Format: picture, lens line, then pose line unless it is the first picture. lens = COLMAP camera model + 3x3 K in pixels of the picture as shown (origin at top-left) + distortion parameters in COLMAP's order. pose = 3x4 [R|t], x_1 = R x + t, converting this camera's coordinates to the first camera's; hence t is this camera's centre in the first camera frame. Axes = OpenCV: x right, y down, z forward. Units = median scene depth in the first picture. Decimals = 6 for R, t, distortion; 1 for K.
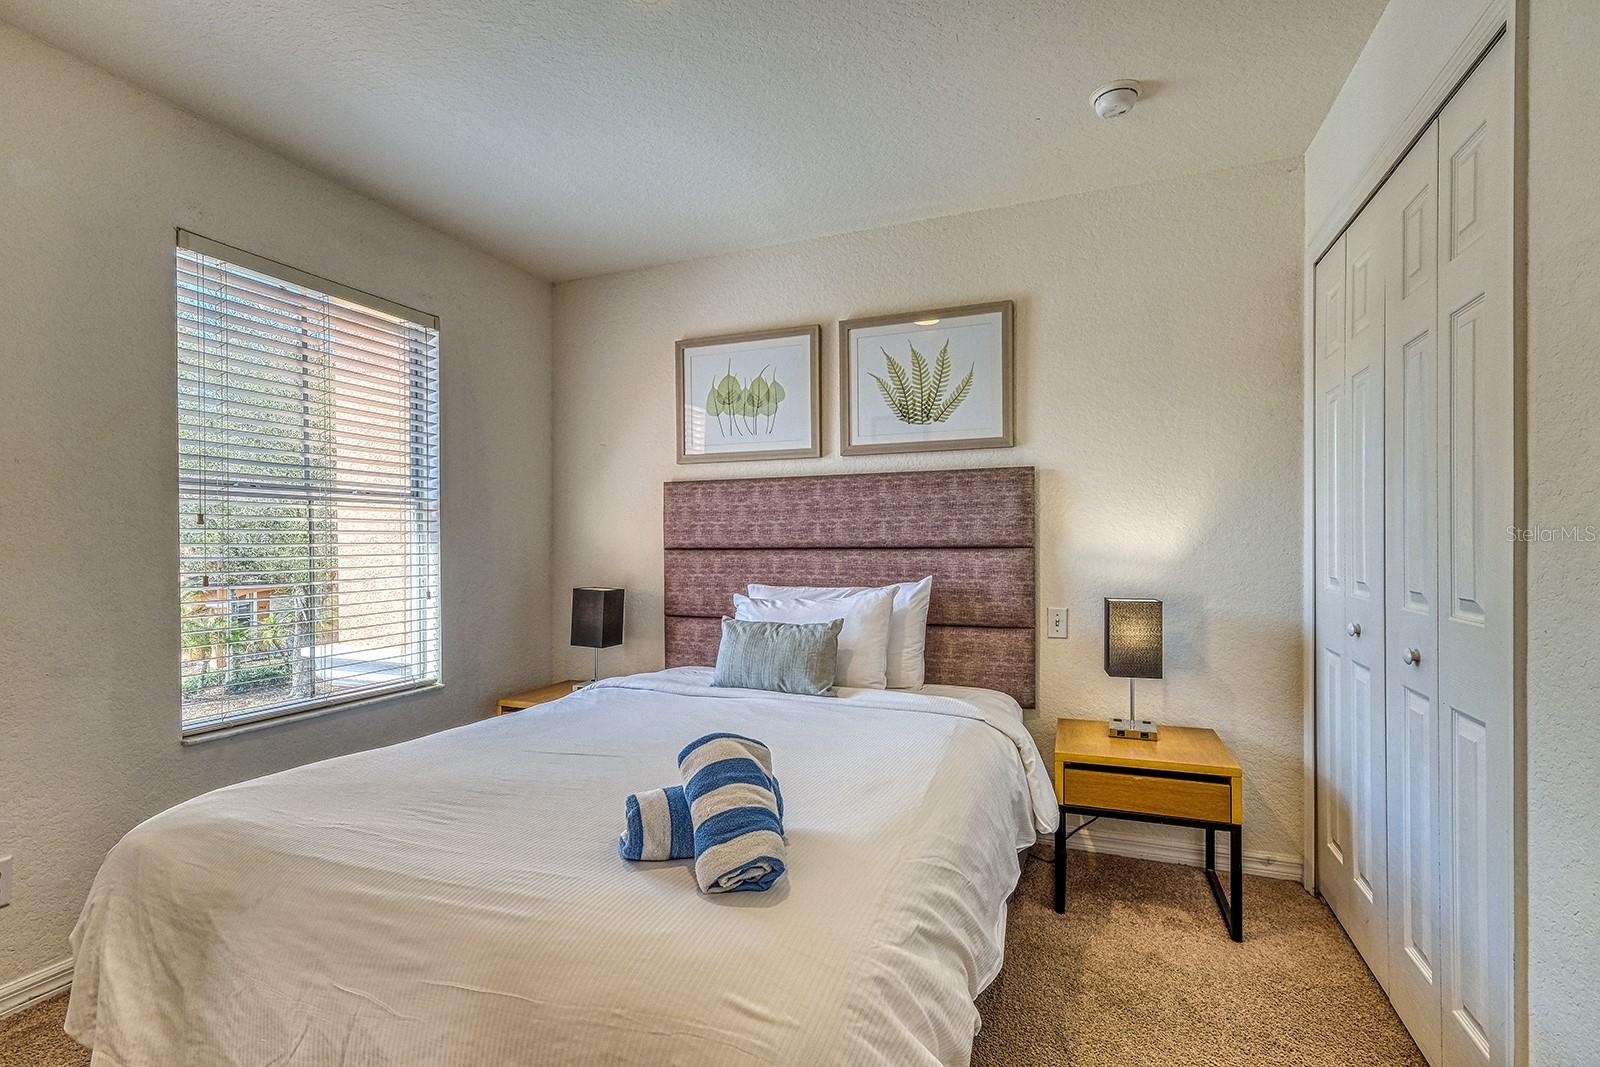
lens RADIAL K [[714.0, 0, 809.9], [0, 714.0, 554.6], [0, 0, 1]] dist [0.001993, 0.000125]
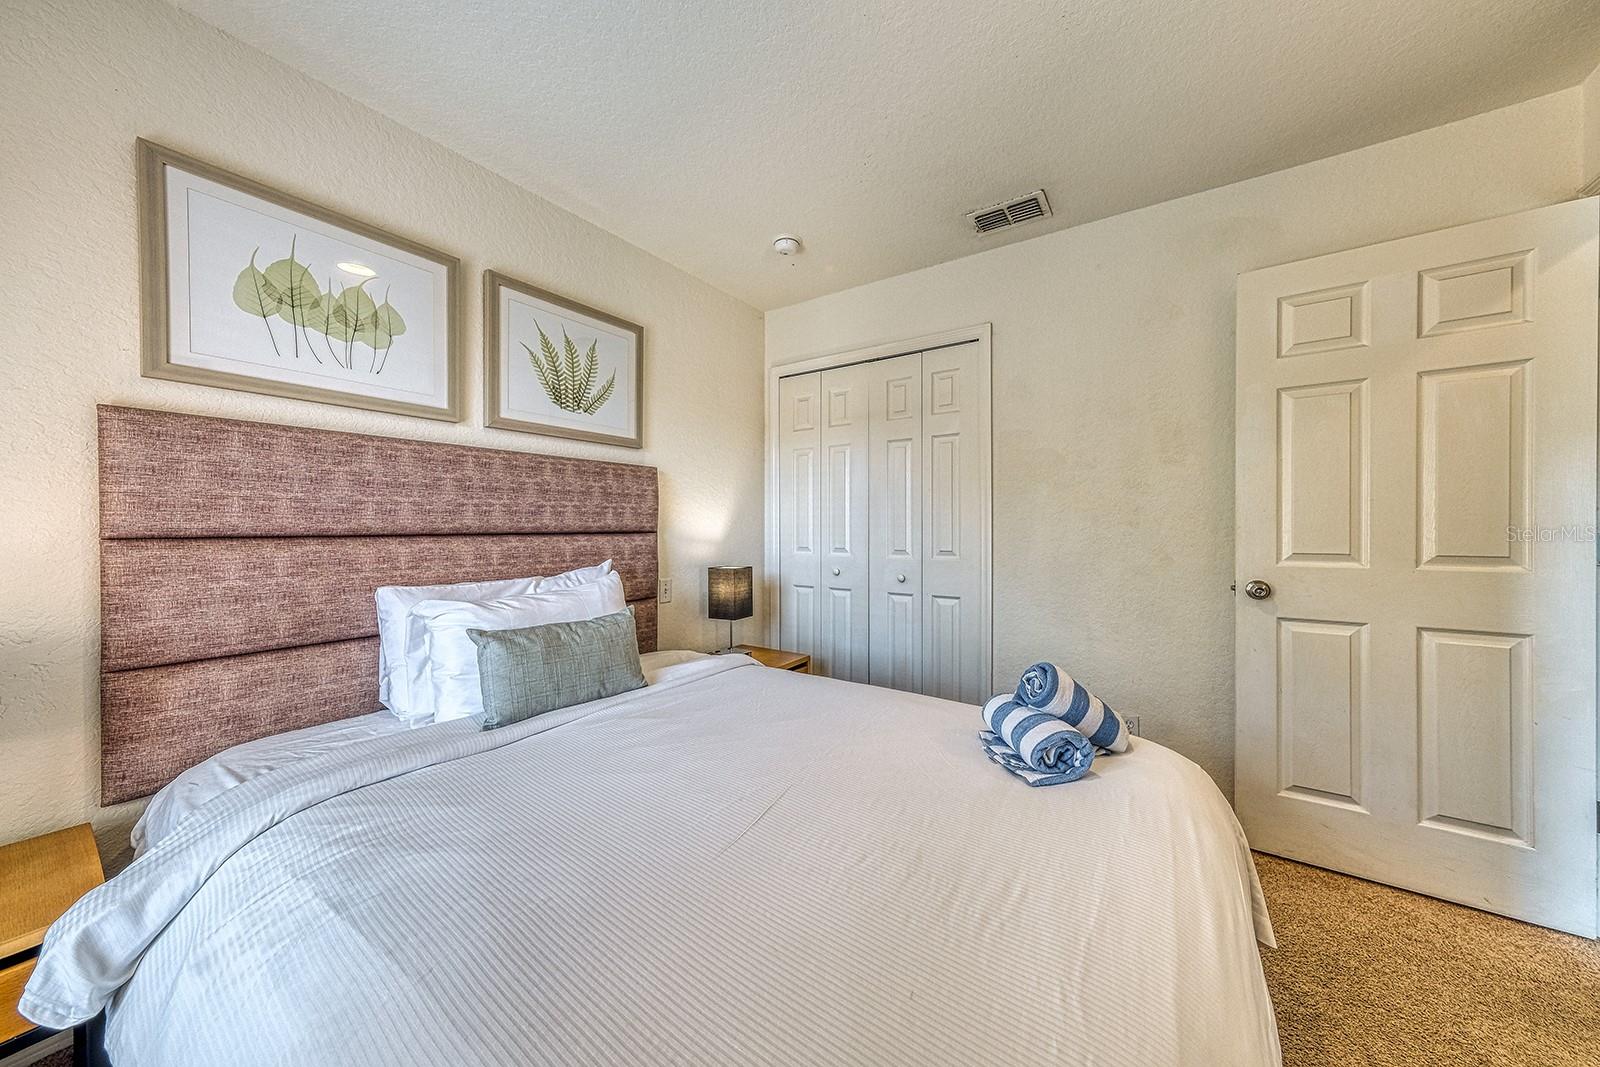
lens RADIAL K [[549.8, 0, 799.6], [0, 549.8, 530.4], [0, 0, 1]] dist [-0.004942, 0.007120]
pose [[0.237671, -0.000346, 0.971346, -0.508542], [0.014612, 0.999888, -0.003219, -0.006011], [-0.971236, 0.014959, 0.237649, 0.482347]]
